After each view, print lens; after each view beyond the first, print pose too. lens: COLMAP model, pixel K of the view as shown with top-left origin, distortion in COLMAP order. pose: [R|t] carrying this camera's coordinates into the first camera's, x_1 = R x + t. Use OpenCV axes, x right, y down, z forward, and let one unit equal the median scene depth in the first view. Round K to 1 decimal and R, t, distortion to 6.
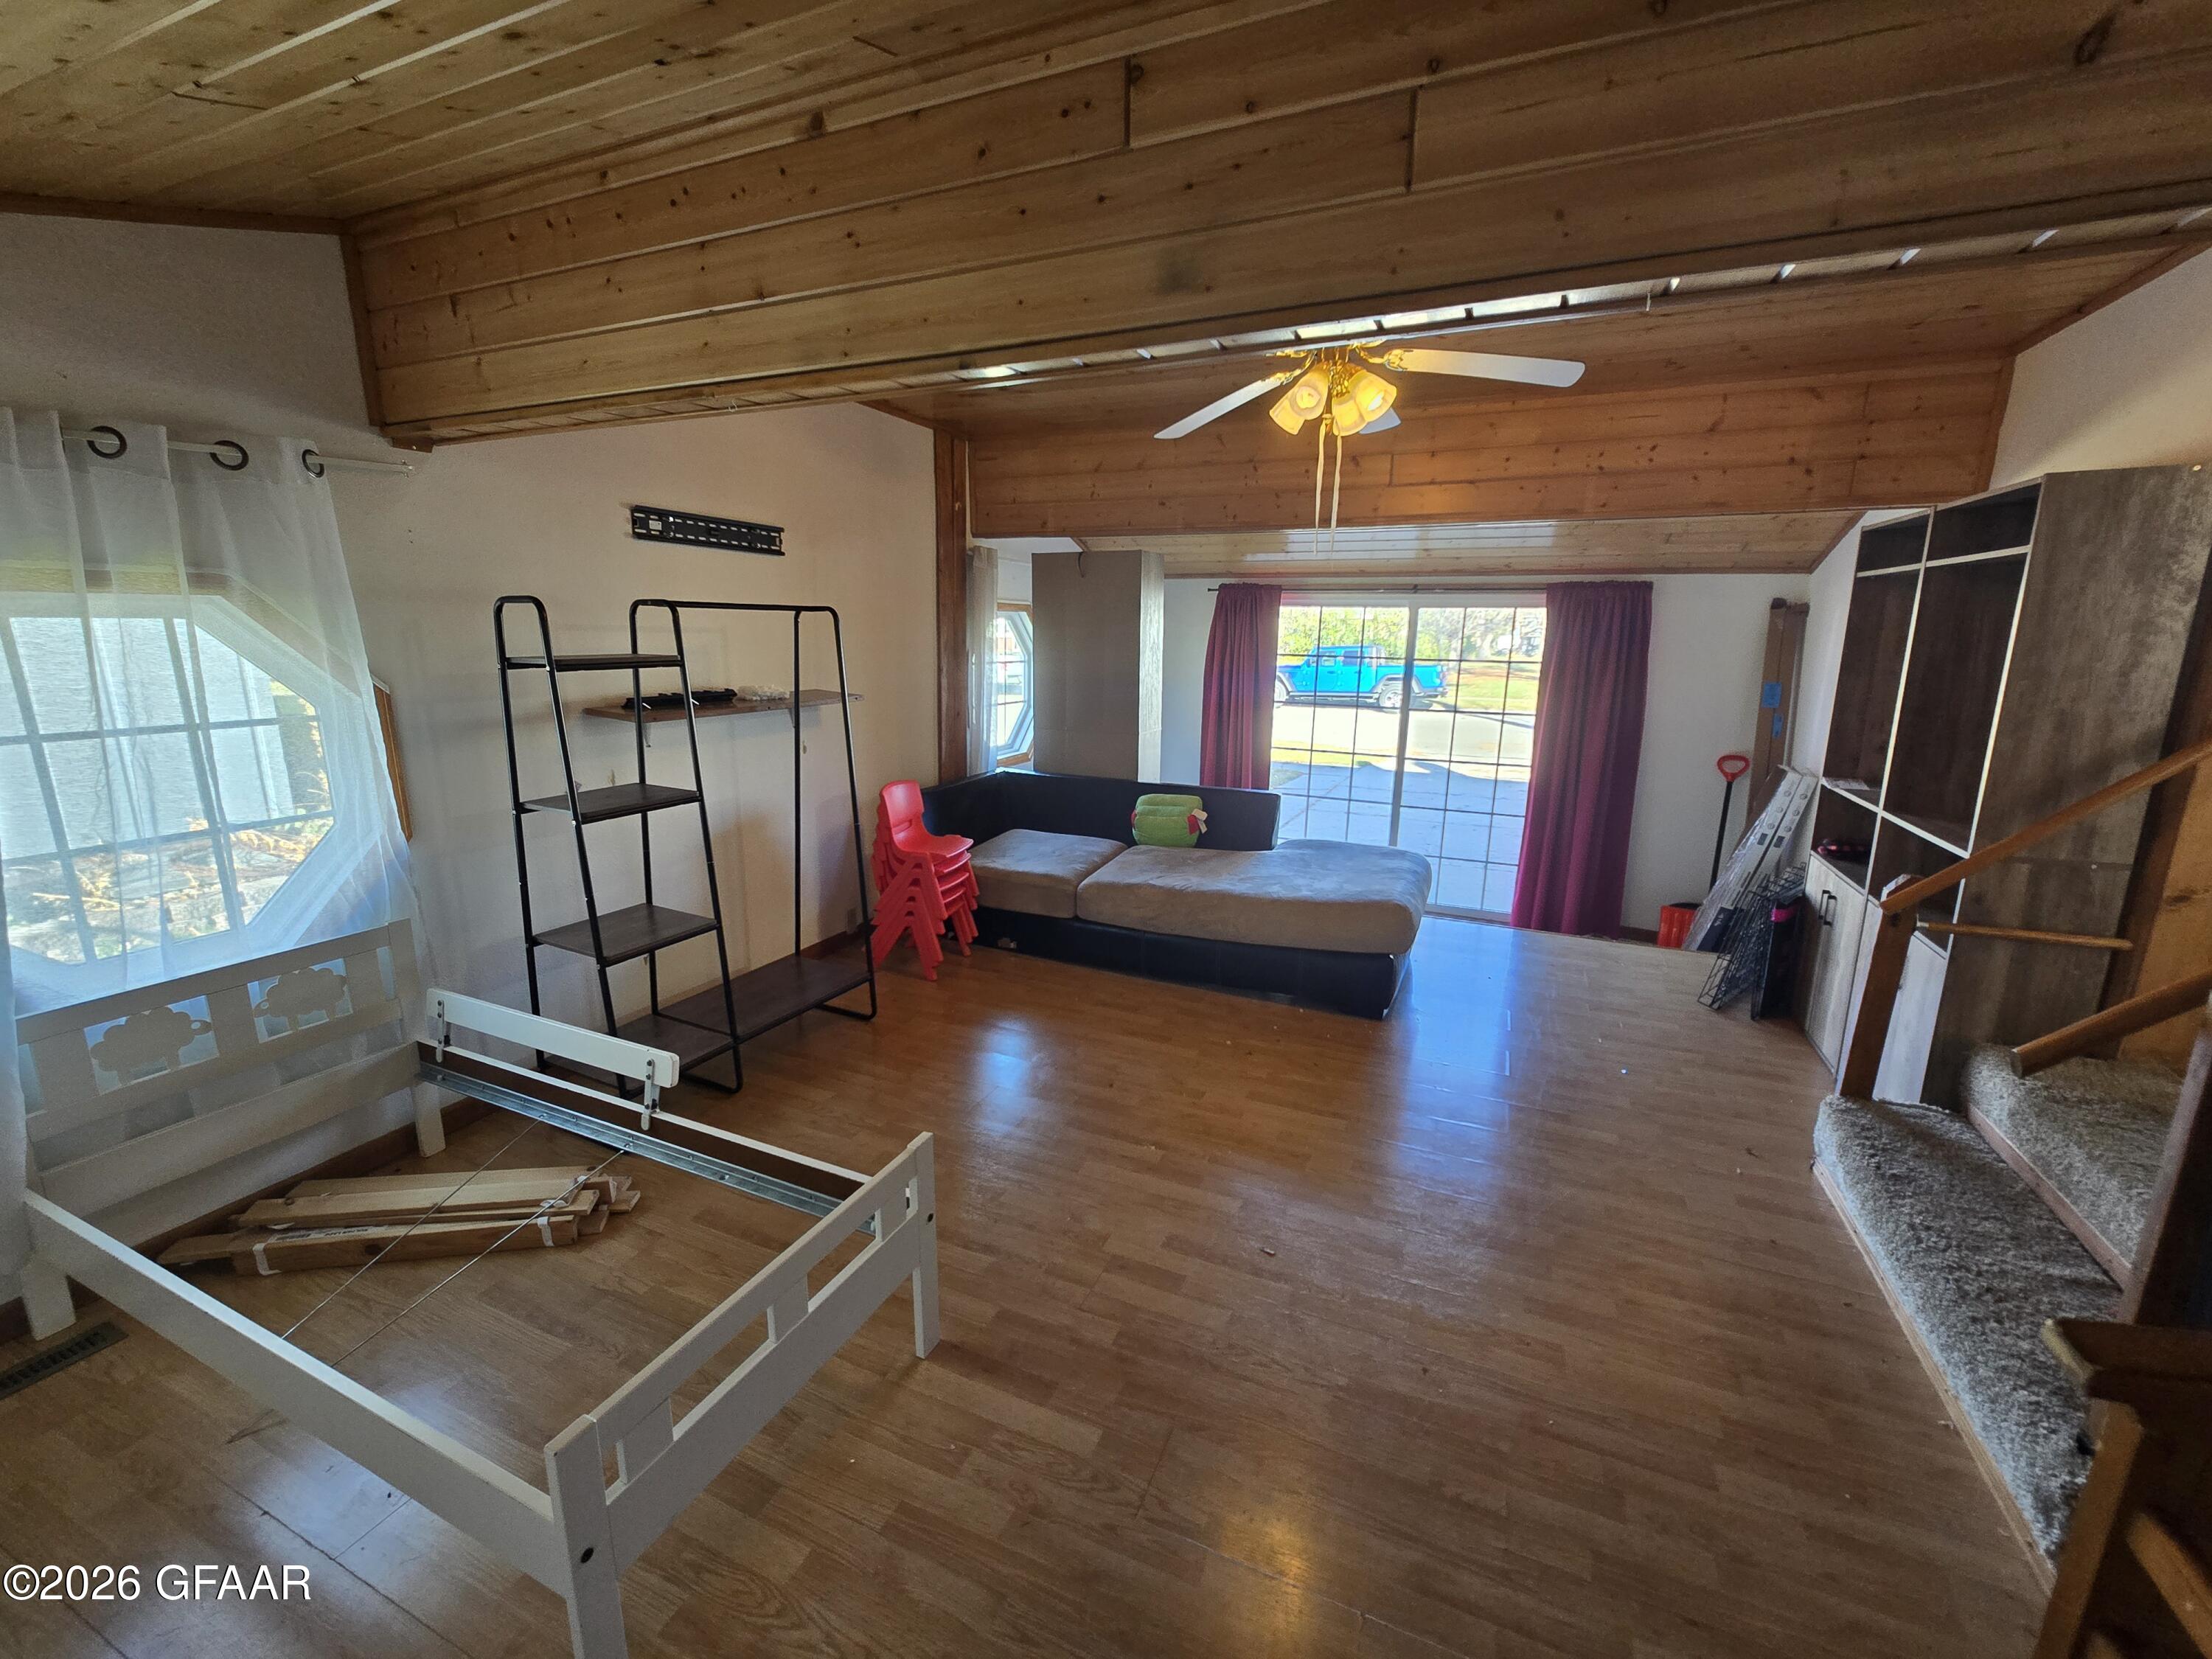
lens RADIAL K [[902.7, 0, 1105.9], [0, 902.7, 825.2], [0, 0, 1]] dist [-0.006272, 0.003037]
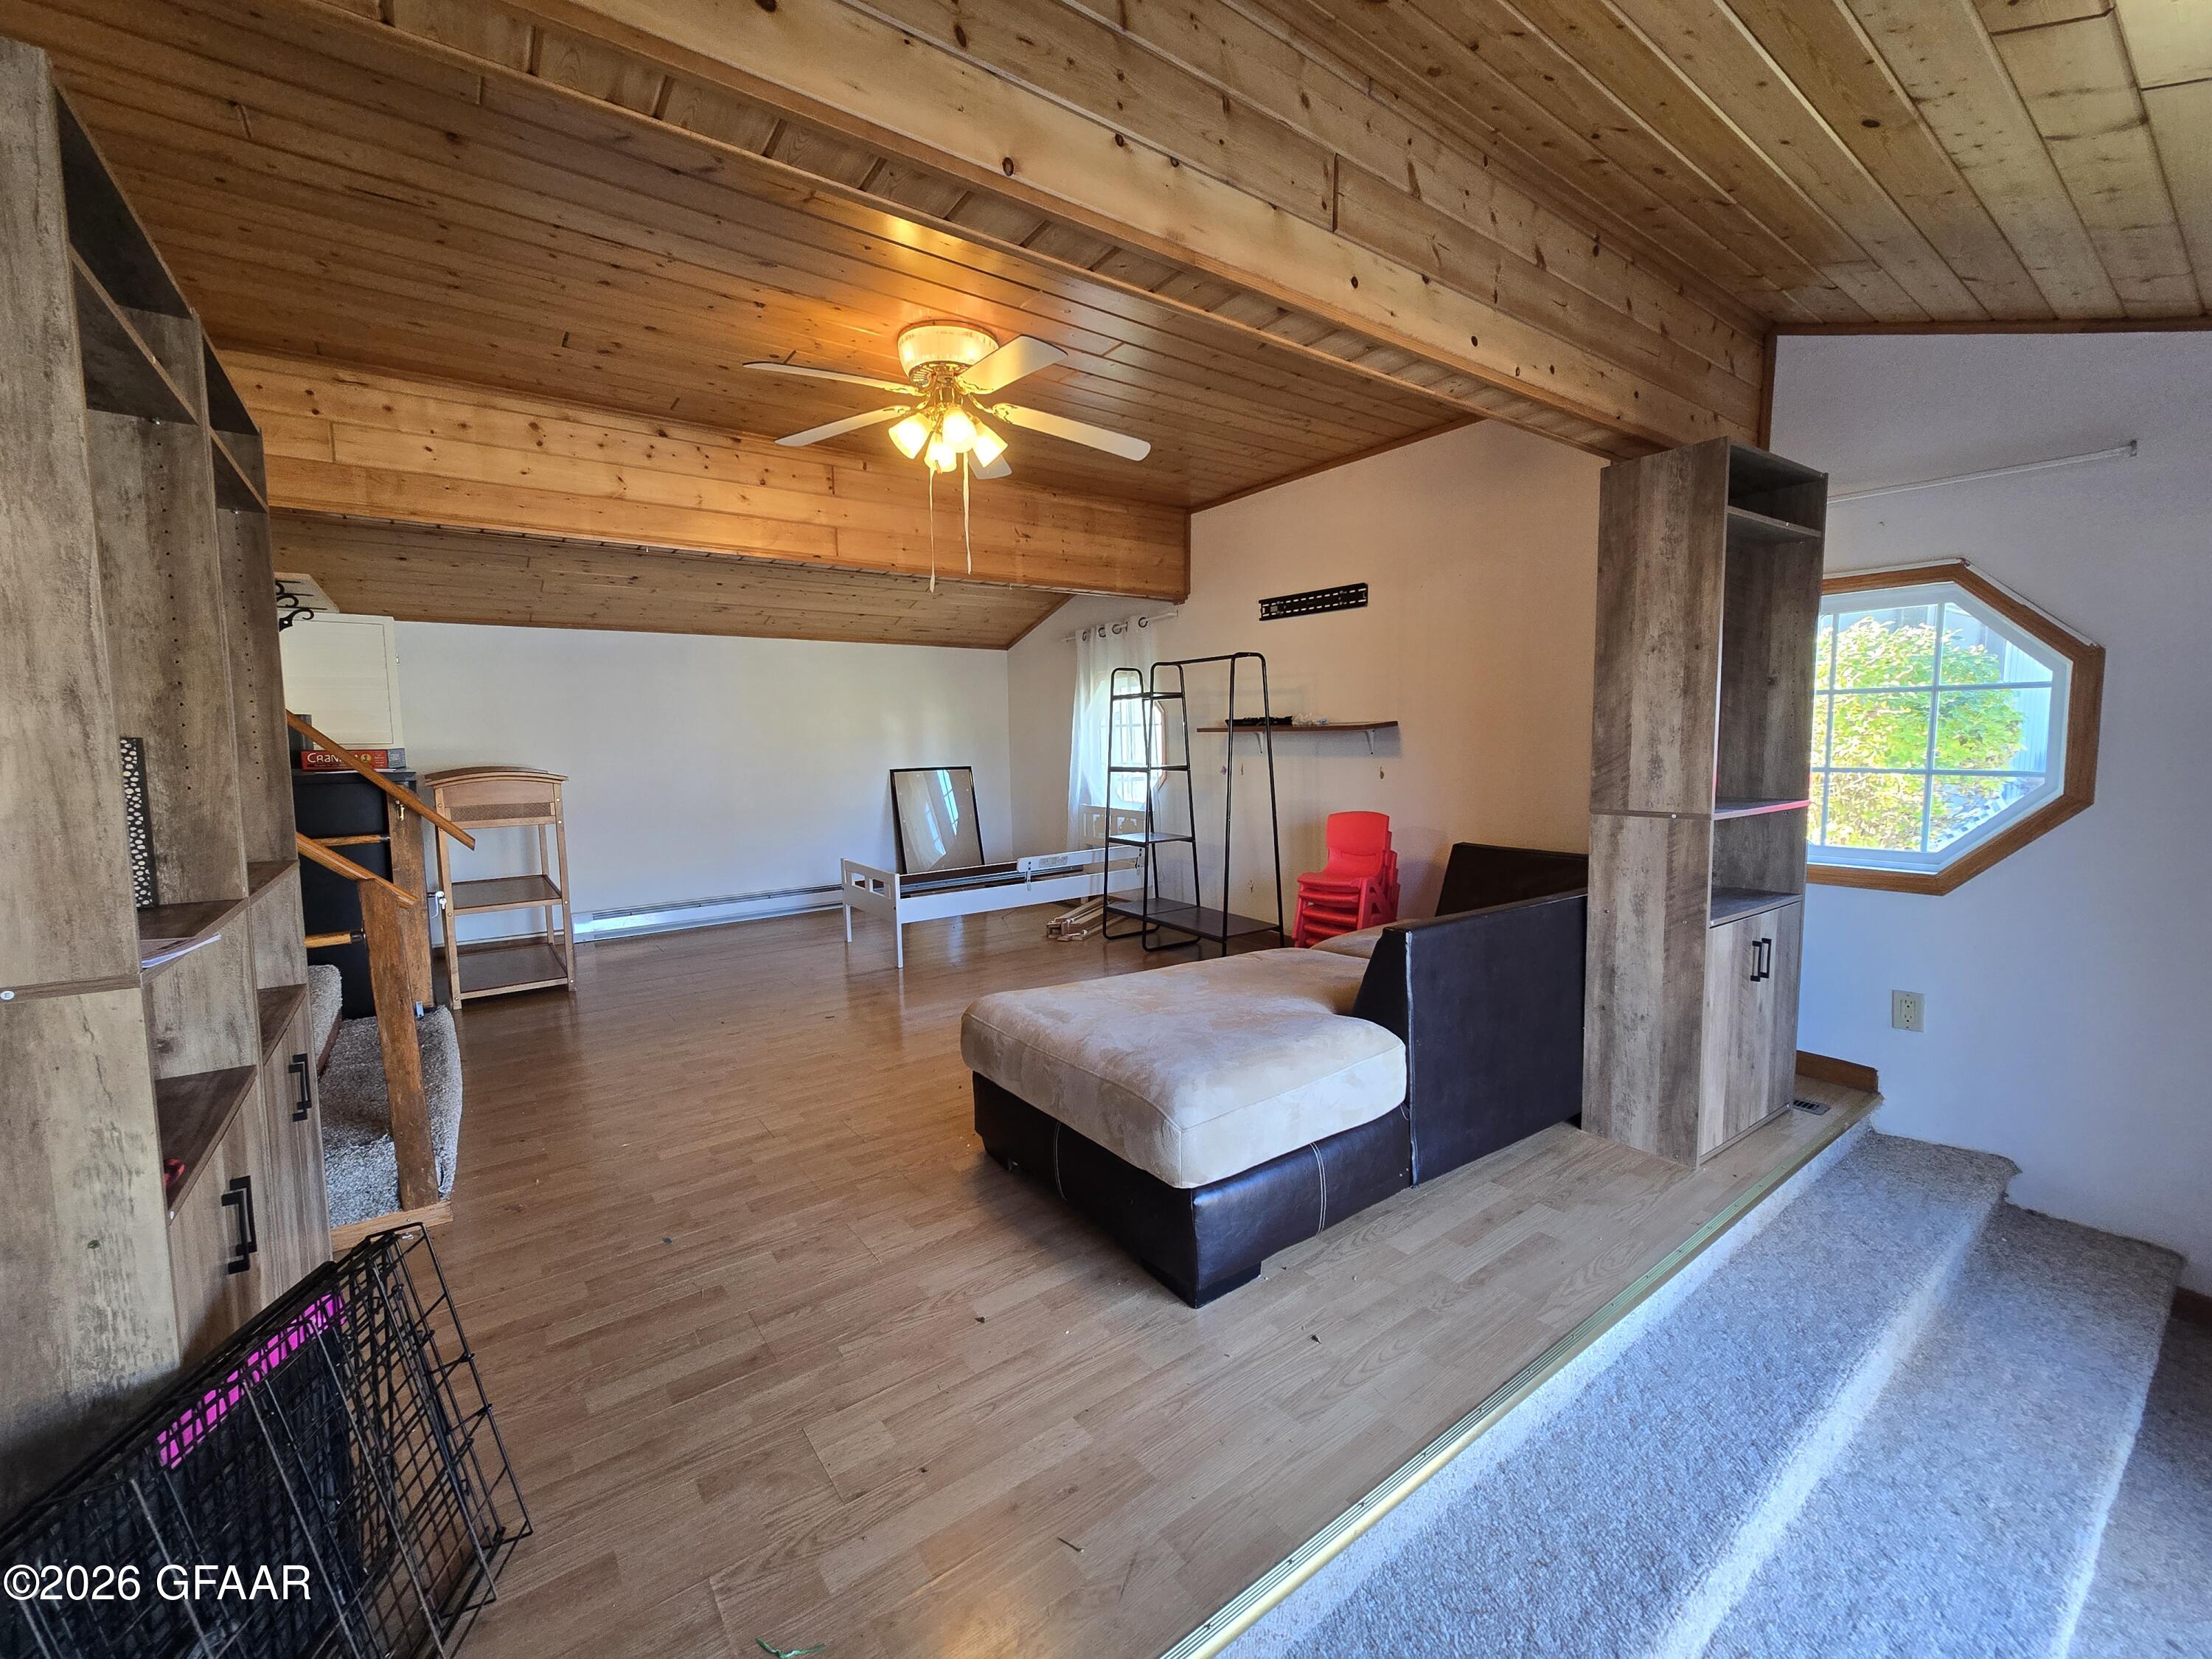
lens RADIAL K [[902.7, 0, 1101.8], [0, 902.7, 821.7], [0, 0, 1]] dist [-0.006272, 0.003037]
pose [[-0.490734, 0.080726, -0.867562, 0.957780], [-0.174287, 0.966481, 0.188515, -0.214247], [0.853700, 0.243716, -0.460216, 1.484916]]
